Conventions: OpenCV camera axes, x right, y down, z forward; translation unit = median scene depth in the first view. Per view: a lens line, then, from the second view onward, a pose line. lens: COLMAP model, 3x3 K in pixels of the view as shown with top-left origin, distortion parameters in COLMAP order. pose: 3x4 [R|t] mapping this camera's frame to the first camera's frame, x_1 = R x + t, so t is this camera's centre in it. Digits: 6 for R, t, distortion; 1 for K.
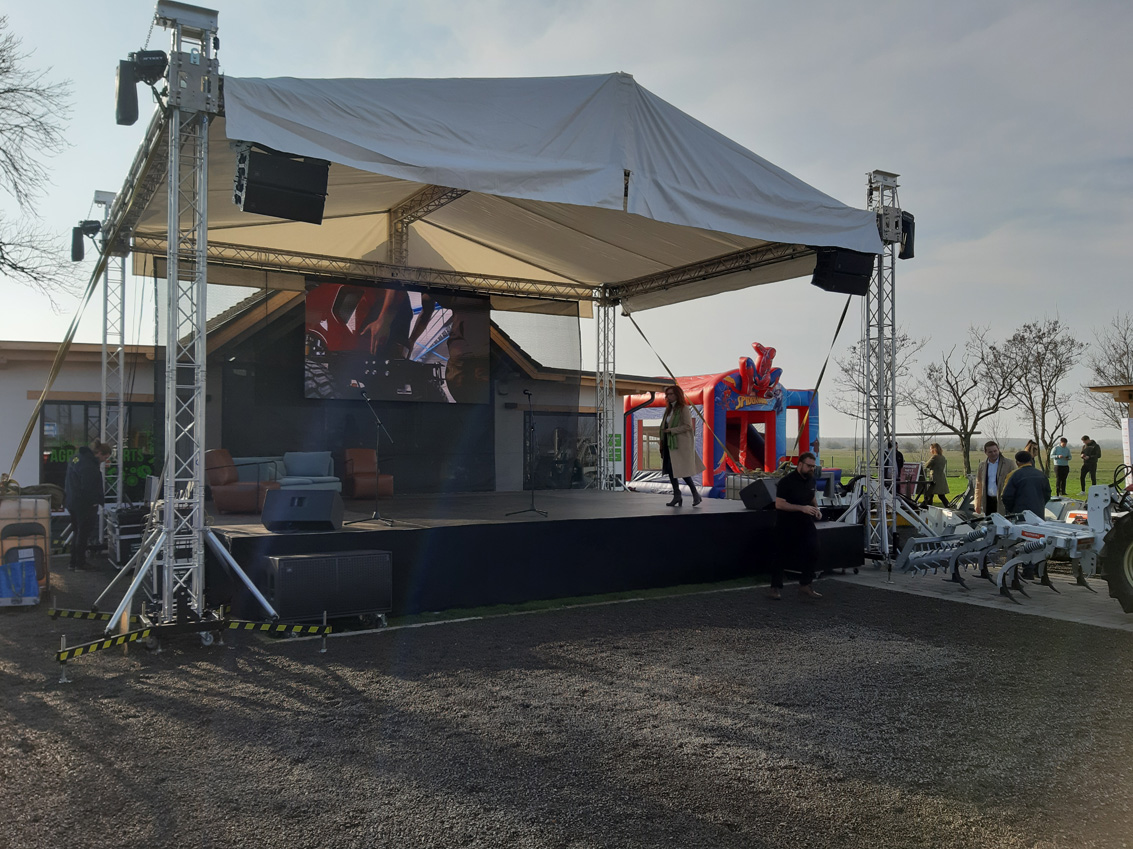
lens RADIAL K [[893.6, 0, 567.2], [0, 893.6, 429.2], [0, 0, 1]] dist [0.083682, -0.186130]
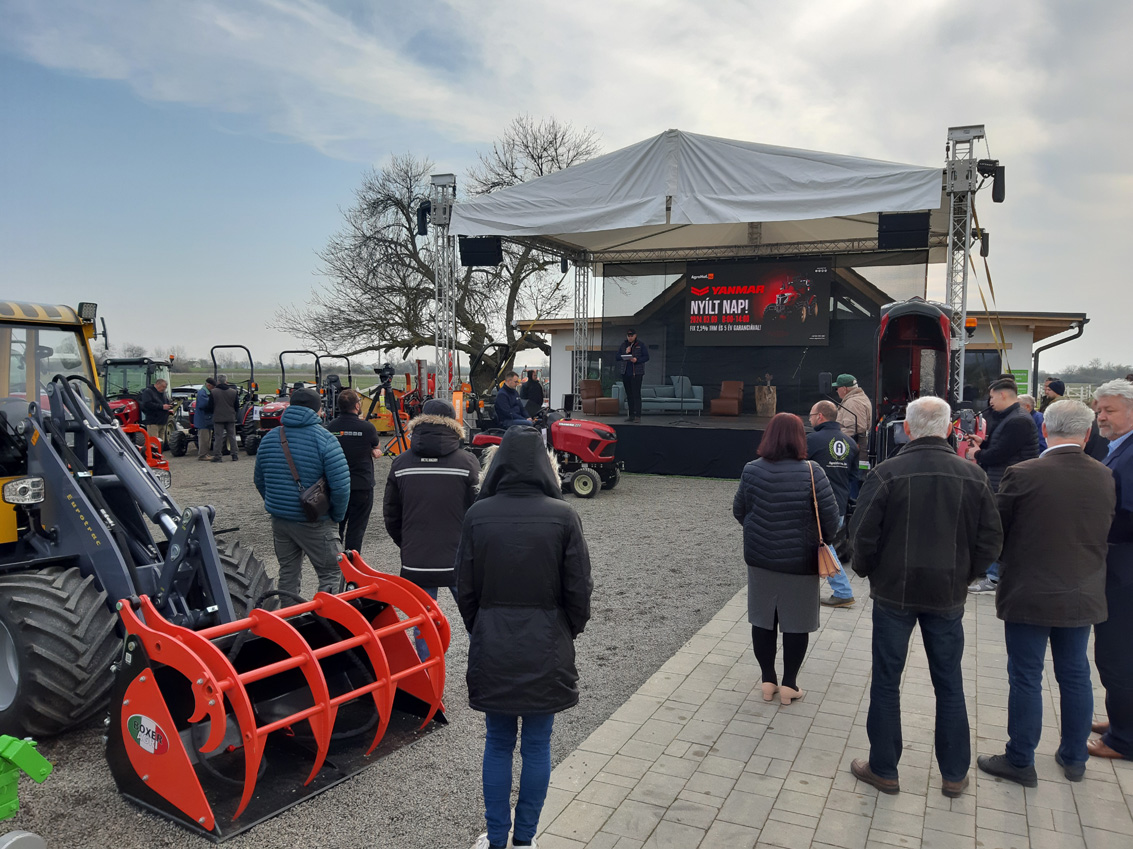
lens RADIAL K [[889.3, 0, 563.6], [0, 889.3, 424.6], [0, 0, 1]] dist [0.091358, -0.180702]
pose [[0.568373, 0.052596, -0.821088, 0.918059], [0.003473, 0.997792, 0.066319, -0.003605], [0.822763, -0.040546, 0.566936, -0.011559]]
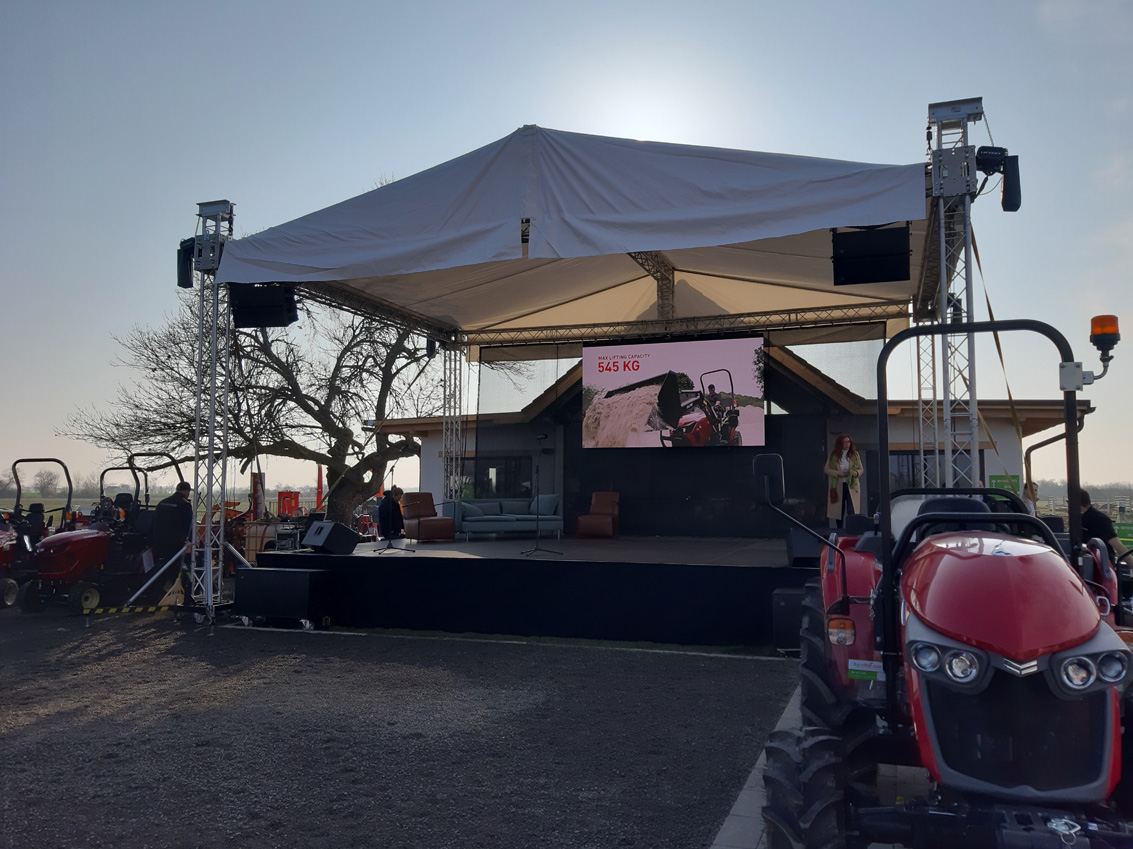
lens RADIAL K [[888.0, 0, 565.1], [0, 888.0, 420.7], [0, 0, 1]] dist [0.108194, -0.220878]
pose [[0.623412, -0.065165, -0.779174, 0.656216], [0.015500, 0.997355, -0.071011, 0.011648], [0.781740, 0.032192, 0.622773, 0.306392]]
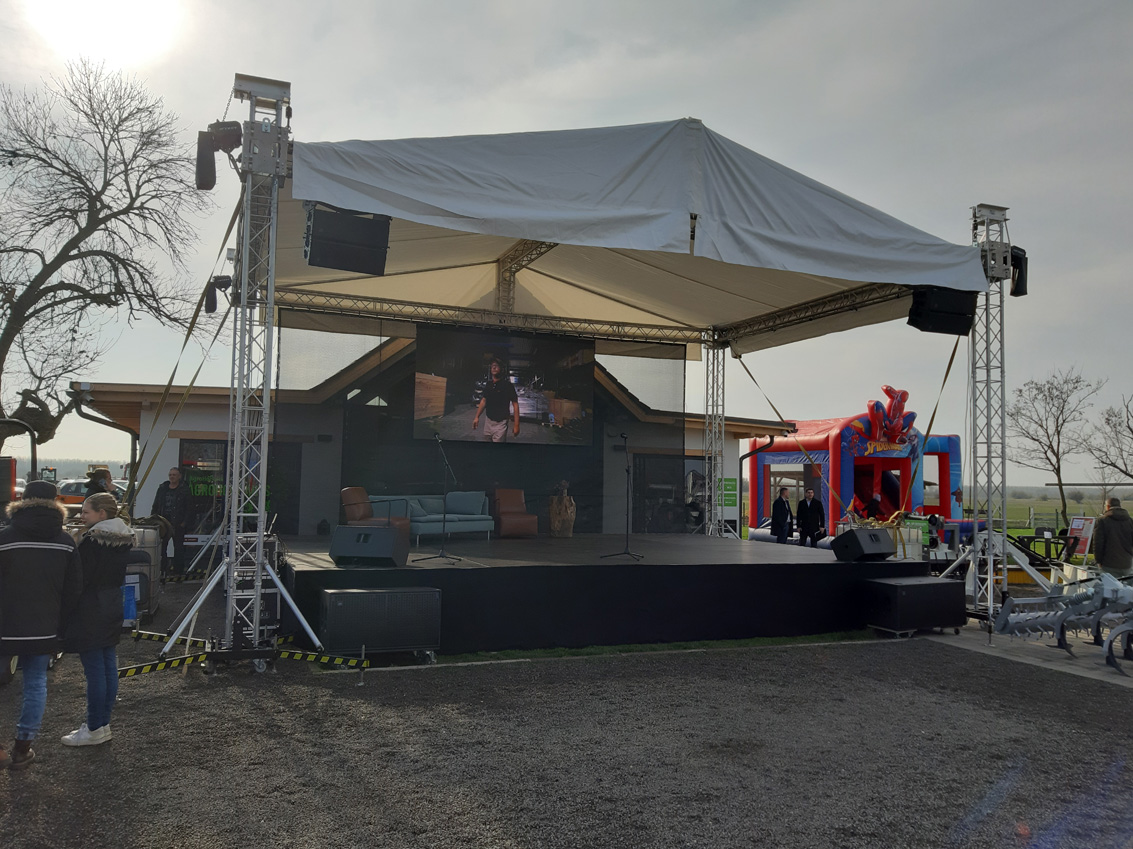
lens RADIAL K [[889.3, 0, 563.6], [0, 889.3, 424.6], [0, 0, 1]] dist [0.091358, -0.180702]
pose [[0.983374, 0.006133, -0.181490, 0.079682], [-0.015661, 0.998570, -0.051111, -0.001301], [0.180917, 0.053103, 0.982064, 0.008311]]
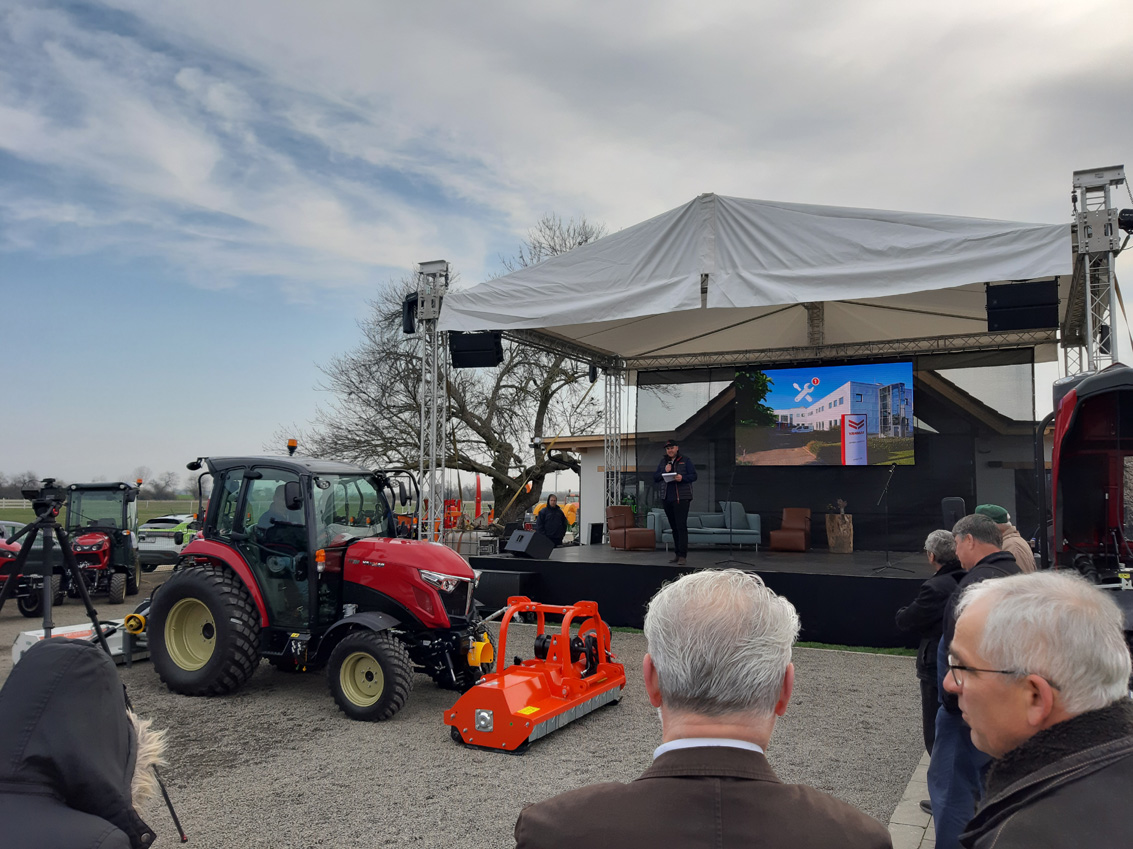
lens RADIAL K [[889.3, 0, 563.6], [0, 889.3, 424.6], [0, 0, 1]] dist [0.091358, -0.180702]
pose [[0.512863, -0.067966, -0.855776, 0.728906], [0.007583, 0.997181, -0.074652, -0.001392], [0.858437, 0.031797, 0.511933, 0.179862]]
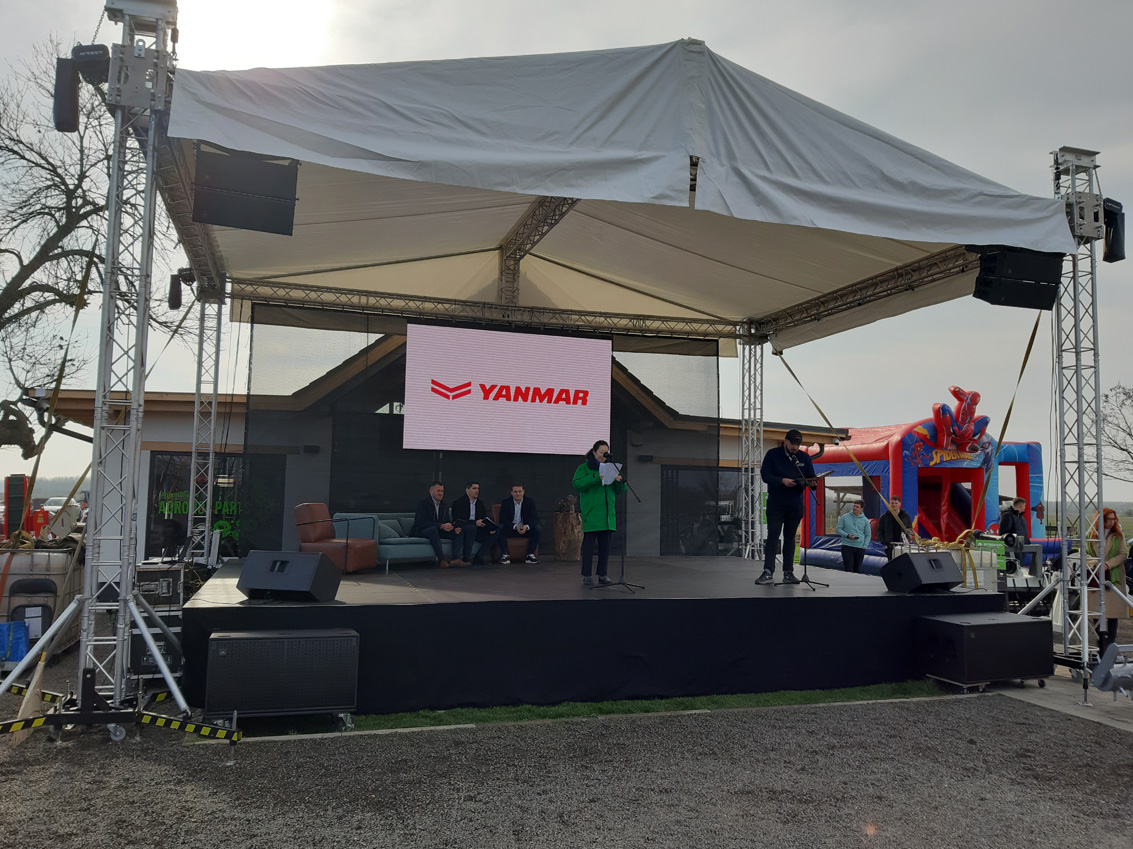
lens RADIAL K [[890.8, 0, 564.6], [0, 890.8, 429.0], [0, 0, 1]] dist [0.076484, -0.145929]
pose [[0.968512, -0.005670, -0.248902, 0.113558], [-0.010625, 0.997888, -0.064076, 0.002576], [0.248740, 0.064703, 0.966407, 0.167116]]
